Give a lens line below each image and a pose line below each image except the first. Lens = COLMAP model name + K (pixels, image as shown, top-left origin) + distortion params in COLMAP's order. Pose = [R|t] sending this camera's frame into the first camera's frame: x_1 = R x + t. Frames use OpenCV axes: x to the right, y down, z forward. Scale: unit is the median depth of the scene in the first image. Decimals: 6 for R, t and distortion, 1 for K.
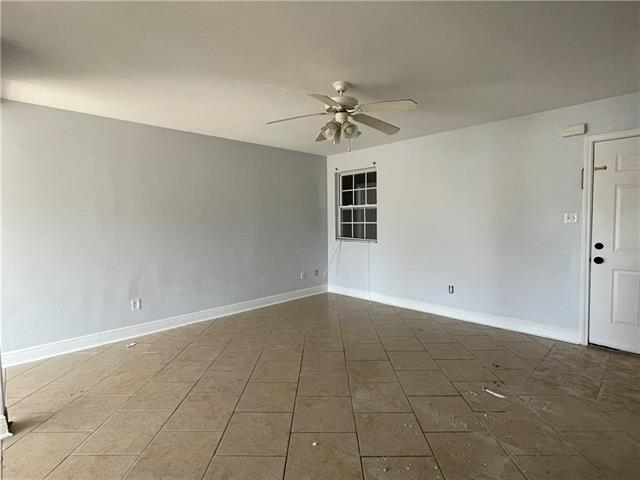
lens RADIAL K [[326.8, 0, 320.6], [0, 326.8, 235.6], [0, 0, 1]] dist [-0.003111, -0.000359]
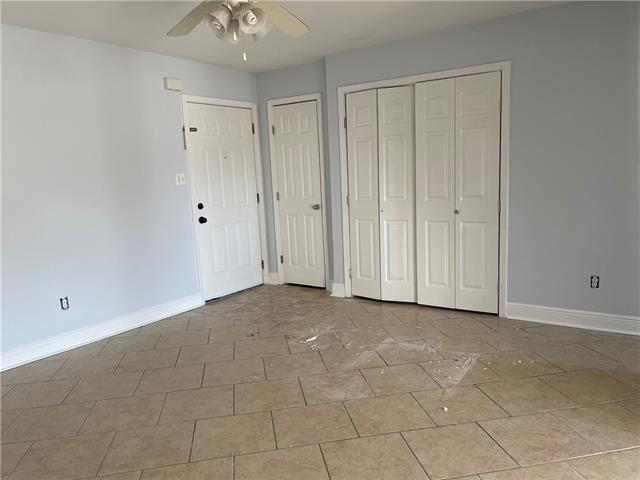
lens RADIAL K [[482.9, 0, 326.7], [0, 482.9, 242.4], [0, 0, 1]] dist [0.069737, -0.093455]
pose [[-0.192608, -0.122527, 0.973596, -0.665230], [0.096022, 0.985059, 0.142966, -0.032976], [-0.976566, 0.121023, -0.177965, 0.810722]]
